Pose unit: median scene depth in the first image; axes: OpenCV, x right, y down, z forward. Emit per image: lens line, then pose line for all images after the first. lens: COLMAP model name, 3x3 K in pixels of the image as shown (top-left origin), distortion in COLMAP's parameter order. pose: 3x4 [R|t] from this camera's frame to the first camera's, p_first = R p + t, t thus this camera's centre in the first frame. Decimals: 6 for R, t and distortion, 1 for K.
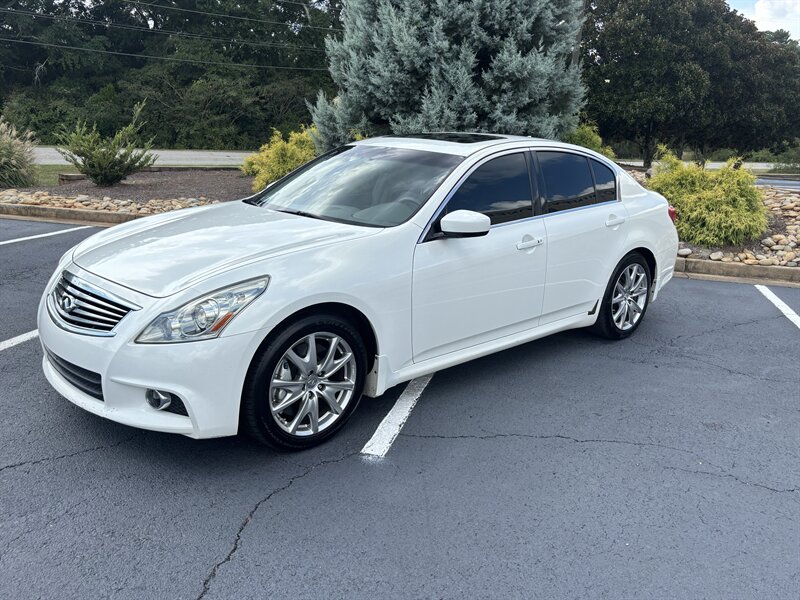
lens RADIAL K [[694.8, 0, 405.1], [0, 694.8, 299.9], [0, 0, 1]] dist [0.010245, -0.013695]
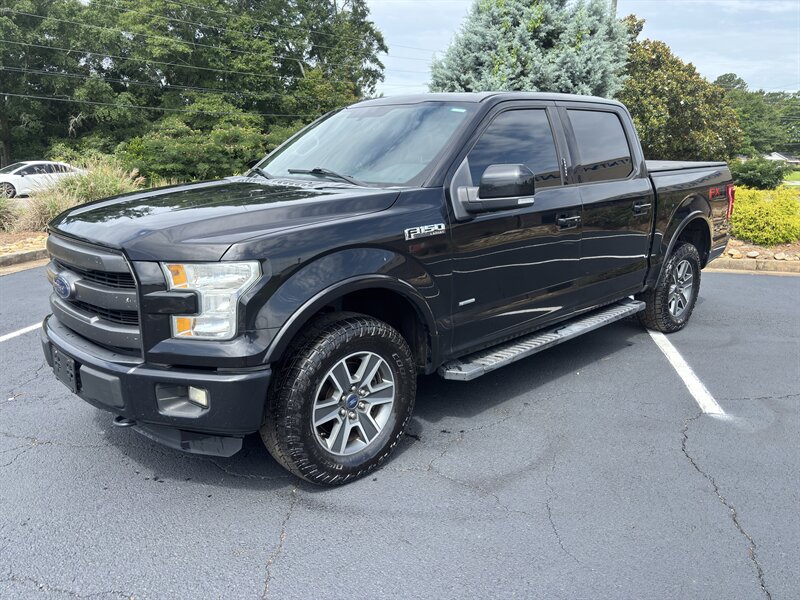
lens RADIAL K [[594.5, 0, 396.6], [0, 594.5, 299.6], [0, 0, 1]] dist [0.034482, -0.036998]
pose [[0.997961, -0.045459, 0.044806, -0.239620], [0.046187, 0.998815, -0.015368, -0.000177], [-0.044054, 0.017406, 0.998878, -0.027297]]
